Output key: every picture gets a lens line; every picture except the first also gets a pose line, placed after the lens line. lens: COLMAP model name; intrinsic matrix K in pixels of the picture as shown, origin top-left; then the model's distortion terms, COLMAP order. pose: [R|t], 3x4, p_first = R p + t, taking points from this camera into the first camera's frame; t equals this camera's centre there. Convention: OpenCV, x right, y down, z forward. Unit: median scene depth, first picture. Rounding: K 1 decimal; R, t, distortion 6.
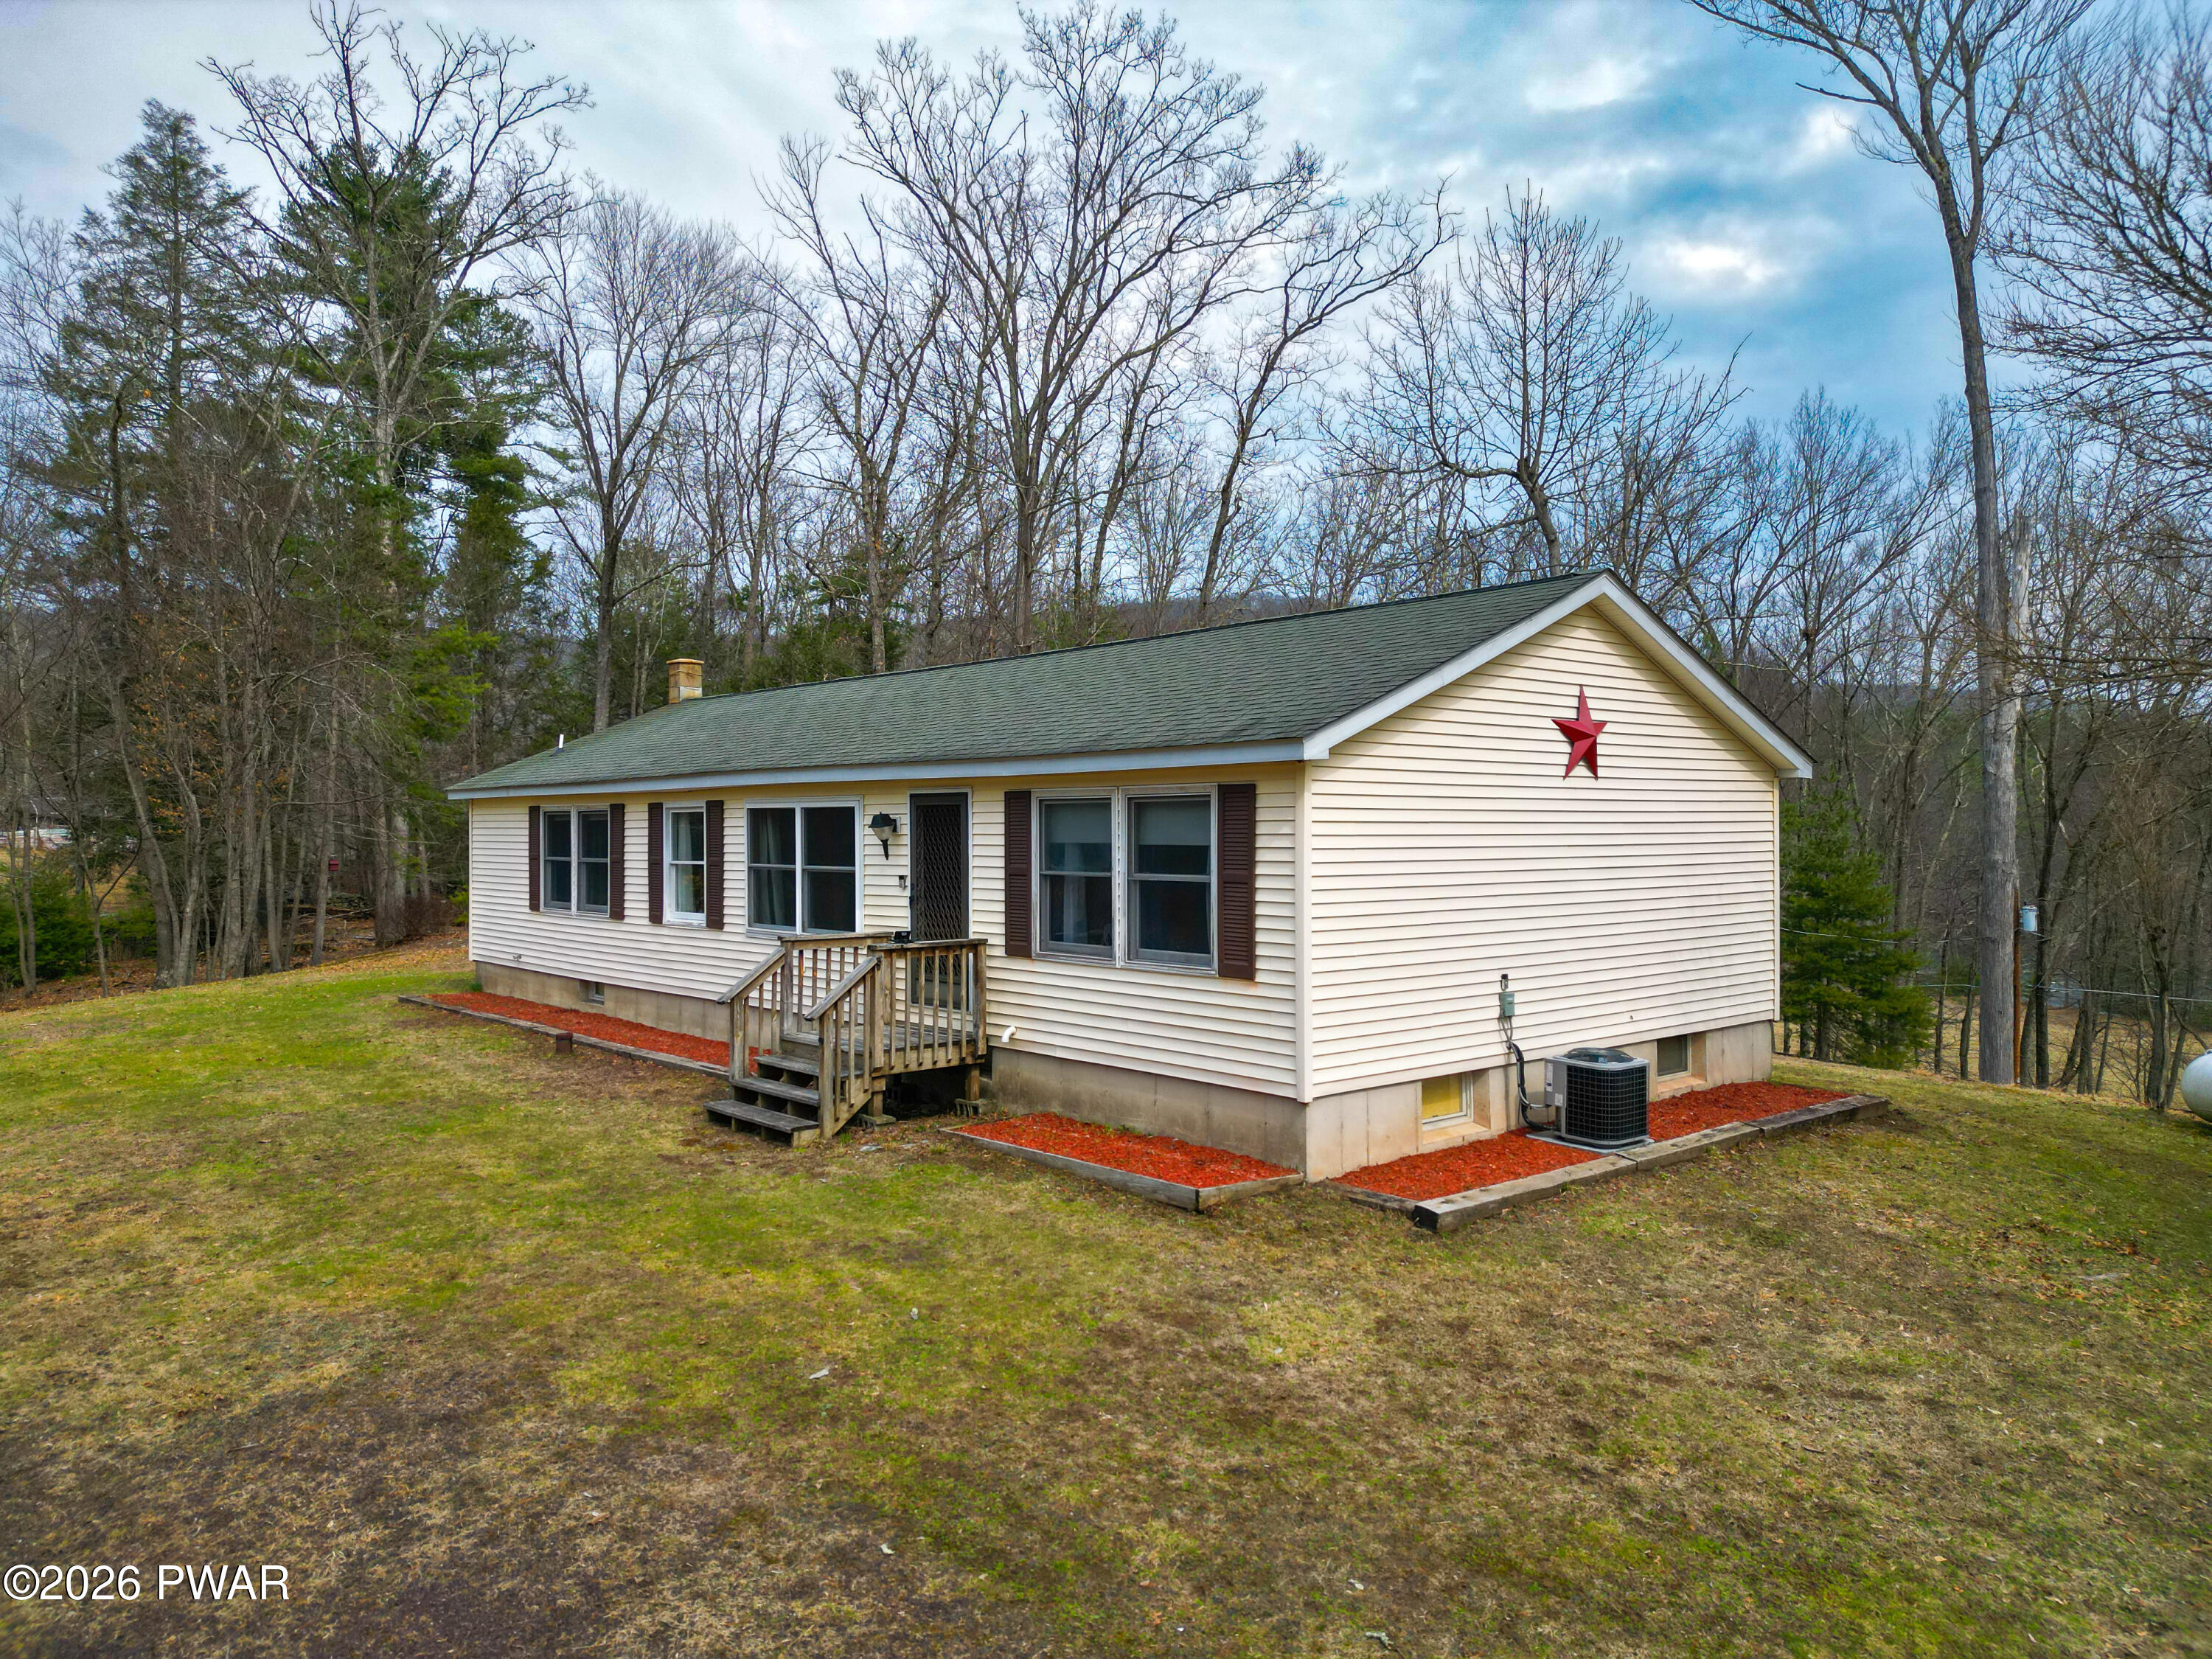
lens RADIAL K [[1551.8, 0, 1104.3], [0, 1551.8, 822.9], [0, 0, 1]] dist [0.050541, -0.028689]
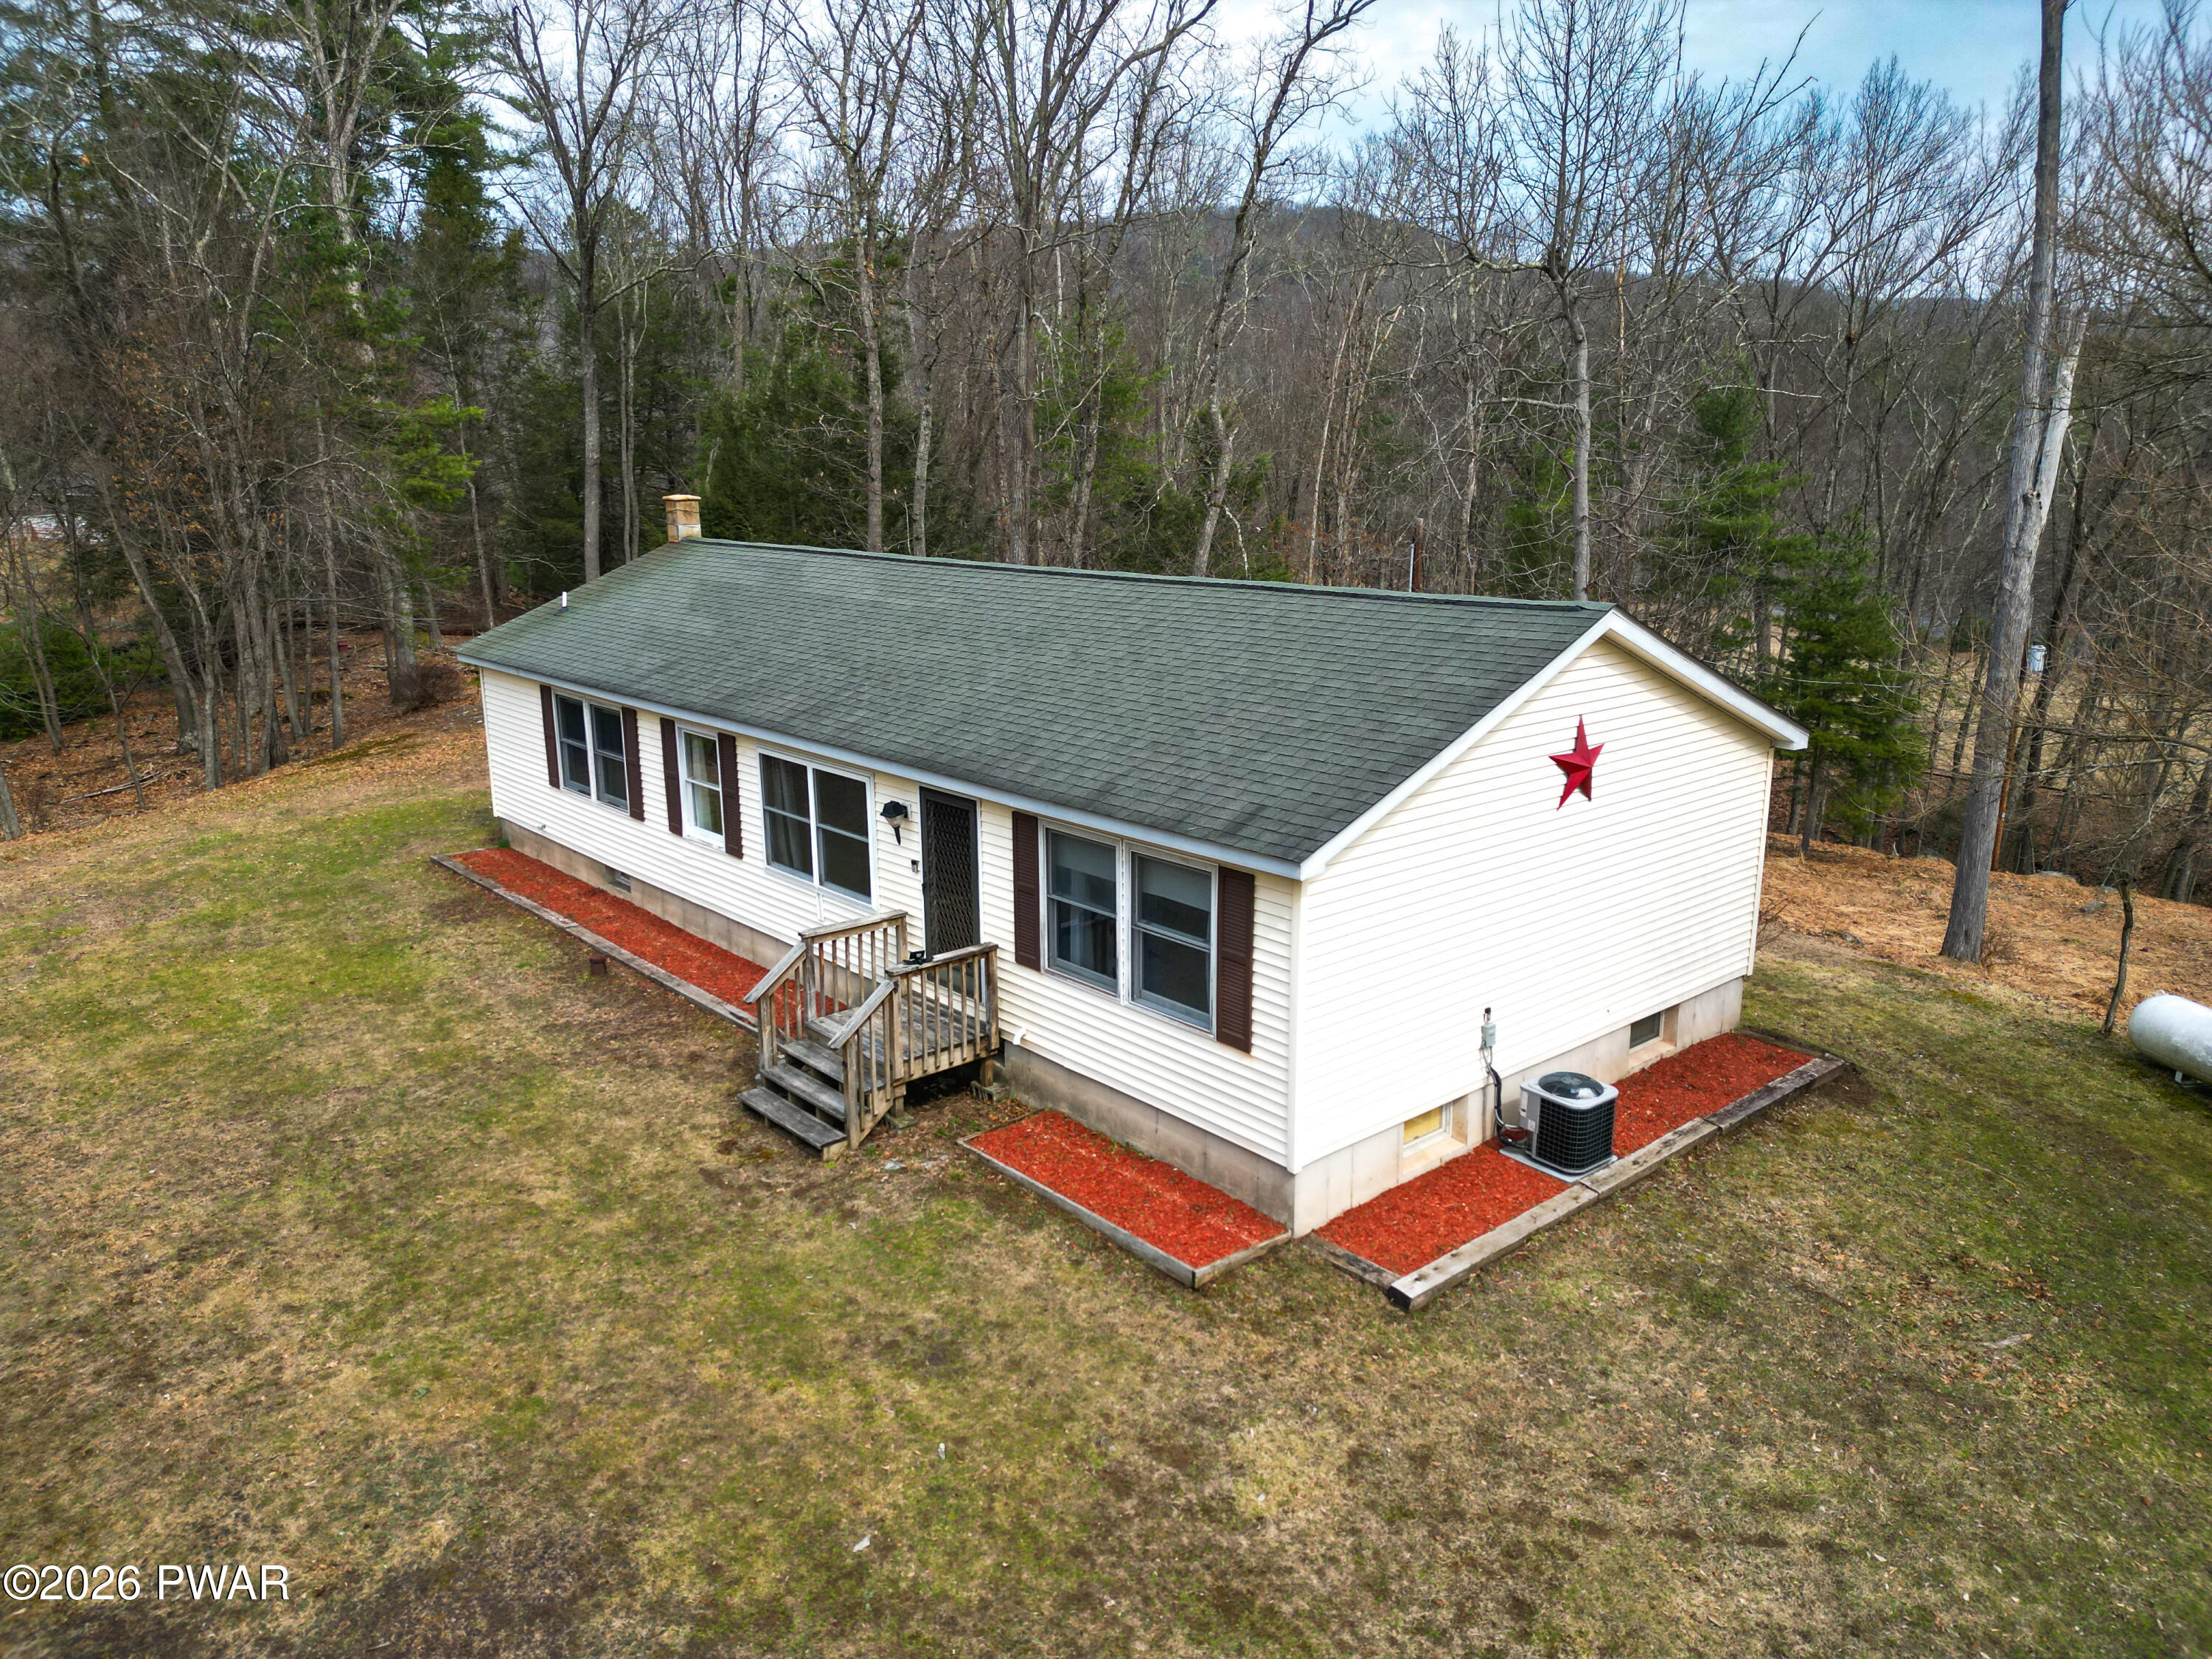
lens RADIAL K [[1551.8, 0, 1104.1], [0, 1551.8, 826.2], [0, 0, 1]] dist [0.050541, -0.028689]
pose [[0.999985, -0.001852, -0.005218, 0.002091], [0.003015, 0.972566, 0.232607, -0.257204], [0.004644, -0.232619, 0.972557, -0.000465]]
